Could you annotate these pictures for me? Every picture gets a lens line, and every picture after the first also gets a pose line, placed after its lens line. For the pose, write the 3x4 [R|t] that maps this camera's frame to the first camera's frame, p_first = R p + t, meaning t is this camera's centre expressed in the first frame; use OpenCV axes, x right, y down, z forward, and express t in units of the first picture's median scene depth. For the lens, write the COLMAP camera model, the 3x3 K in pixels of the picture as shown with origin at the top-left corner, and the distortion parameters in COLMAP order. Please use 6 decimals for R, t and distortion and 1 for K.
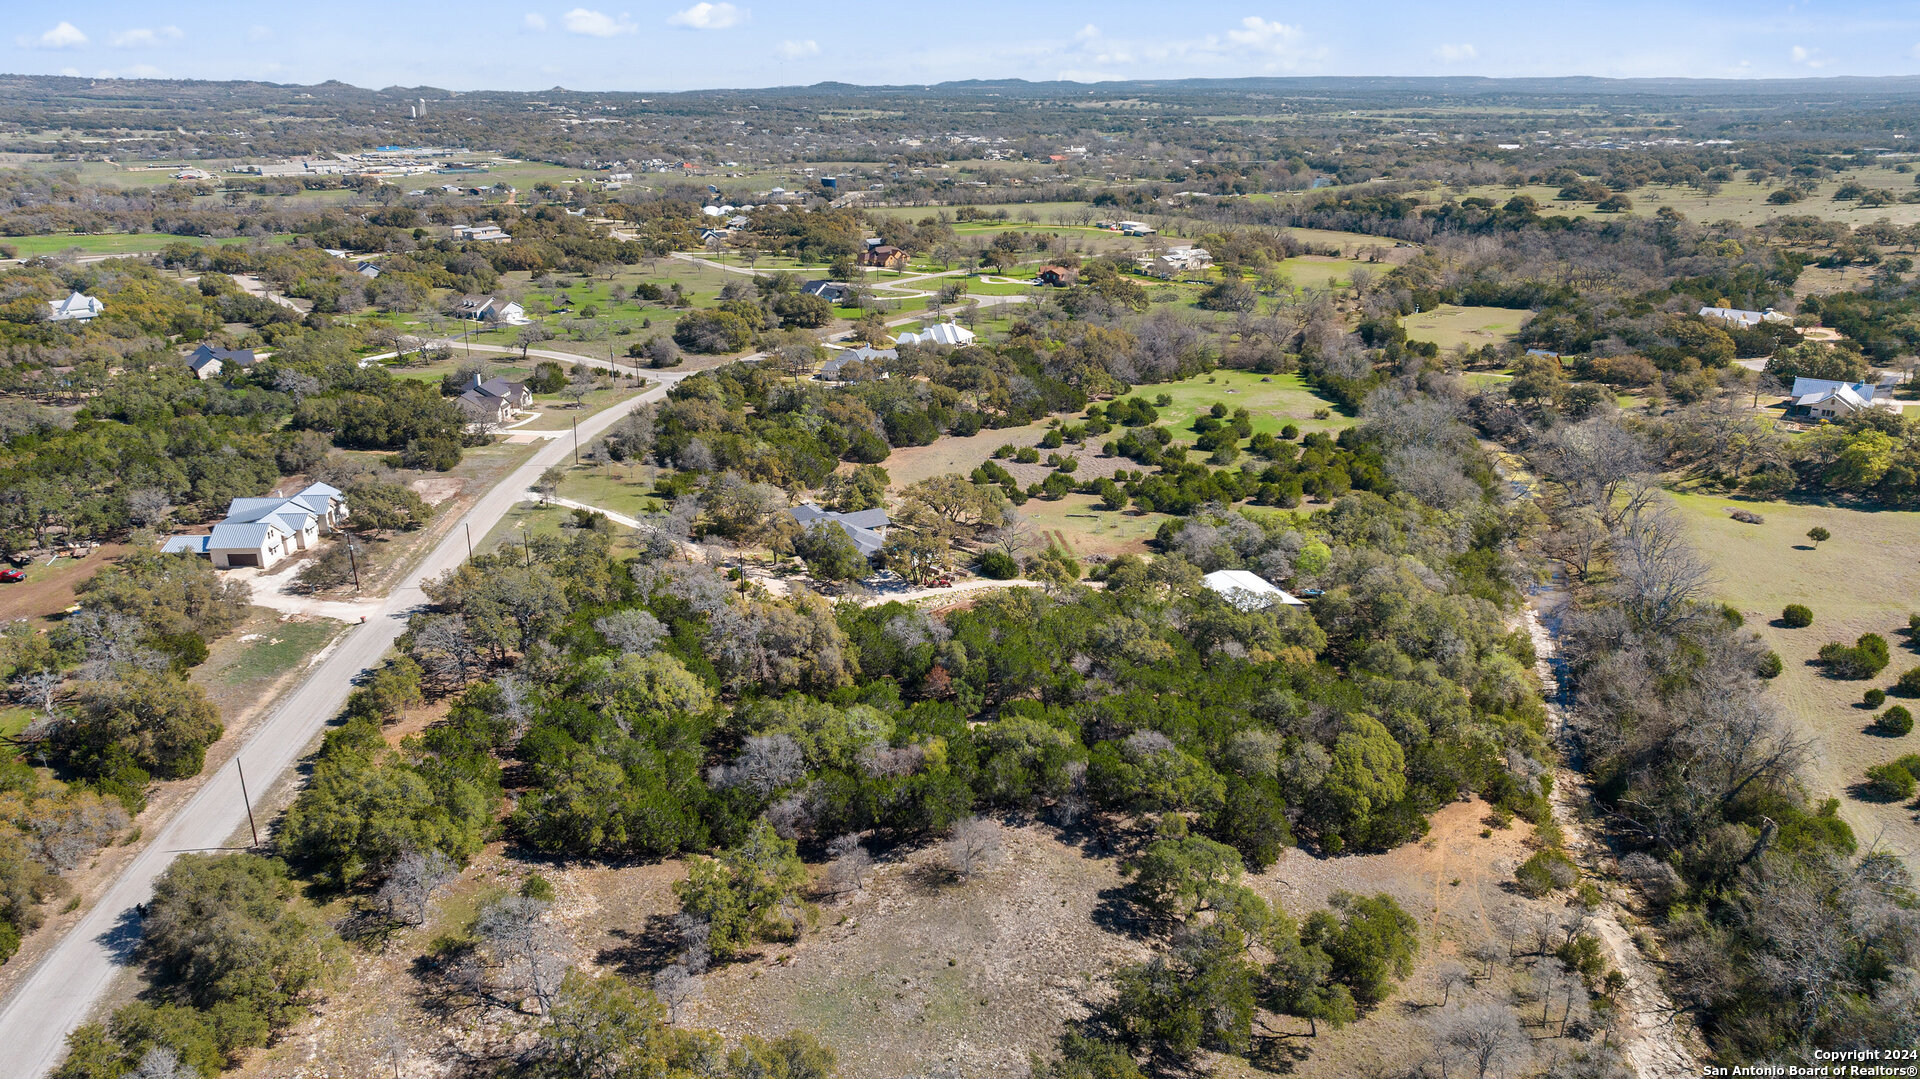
lens RADIAL K [[1374.2, 0, 960.0], [0, 1374.2, 539.5], [0, 0, 1]] dist [-0.037095, 0.031000]
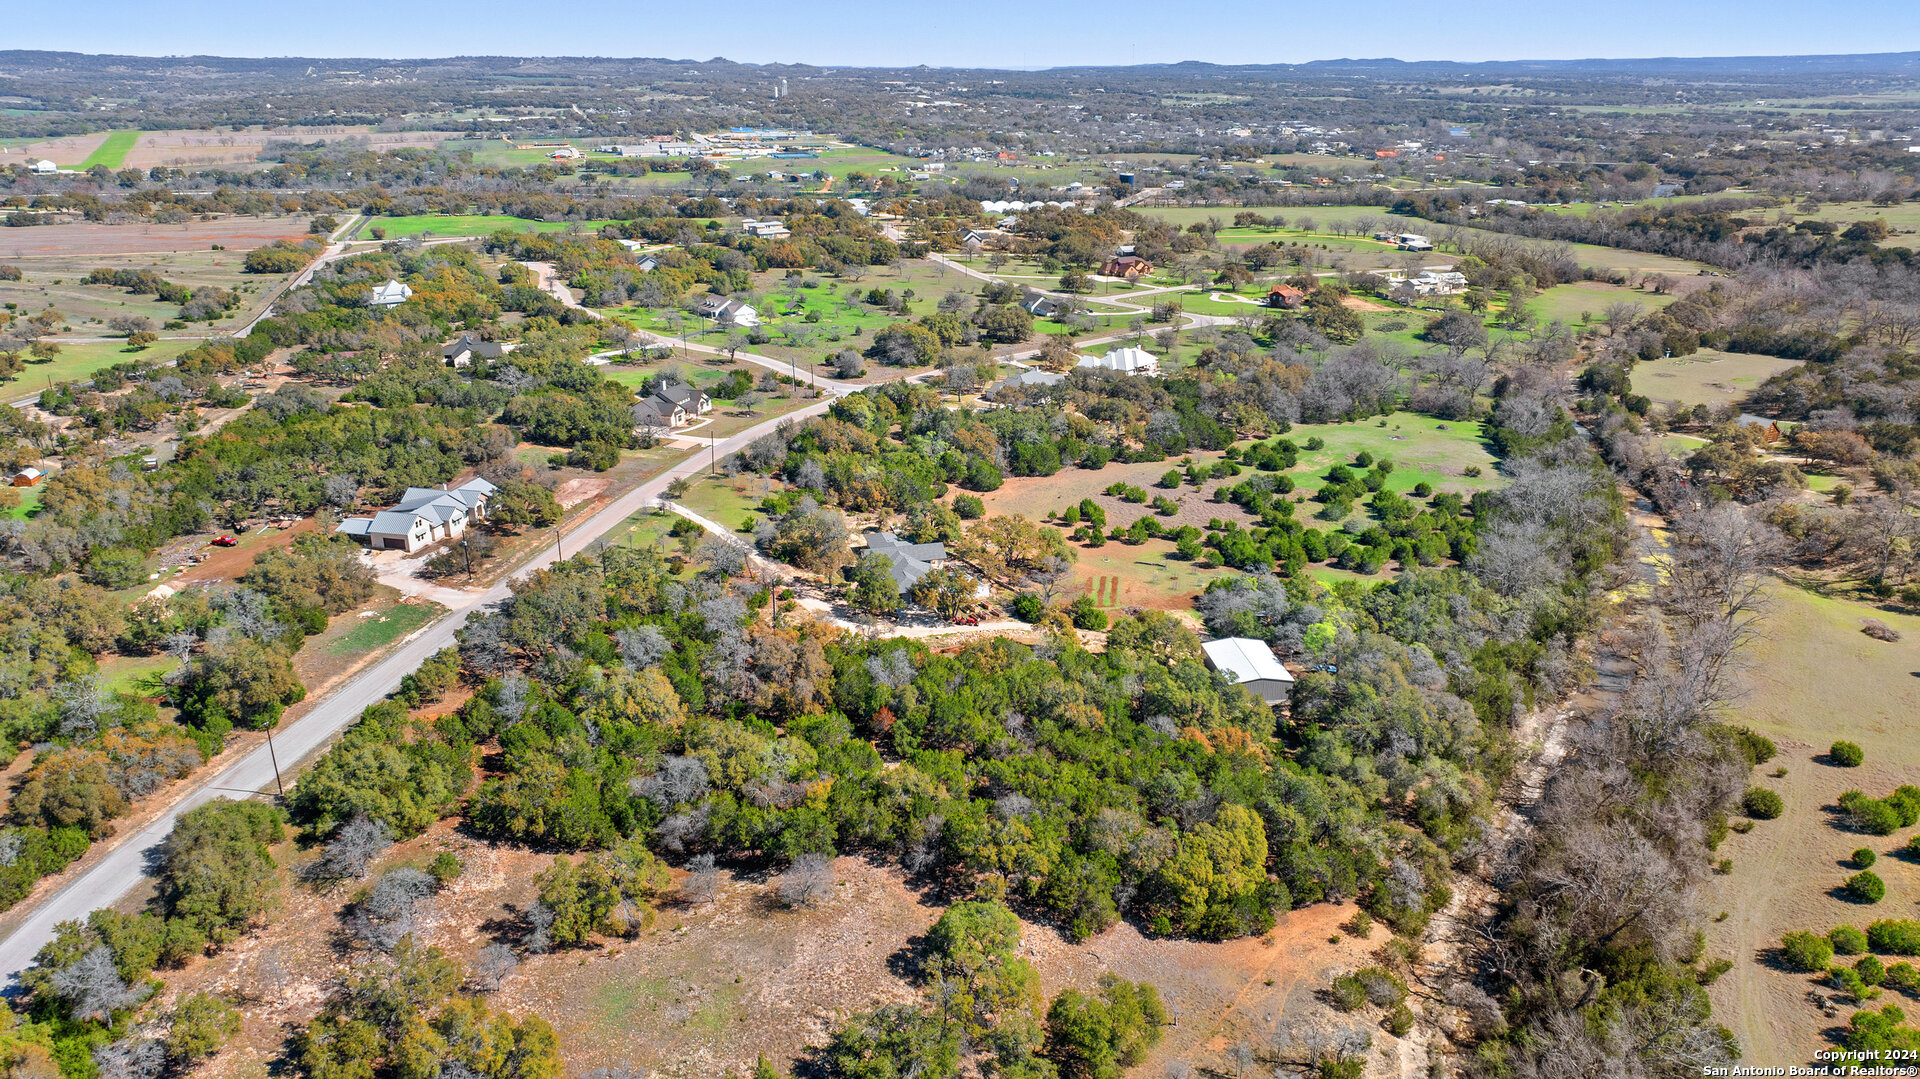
lens RADIAL K [[1374.2, 0, 960.0], [0, 1374.2, 539.5], [0, 0, 1]] dist [-0.037095, 0.031000]
pose [[0.965823, 0.089206, -0.243368, 0.149314], [-0.084744, 0.995988, 0.028765, -0.039498], [0.244957, -0.007158, 0.969507, -0.027144]]
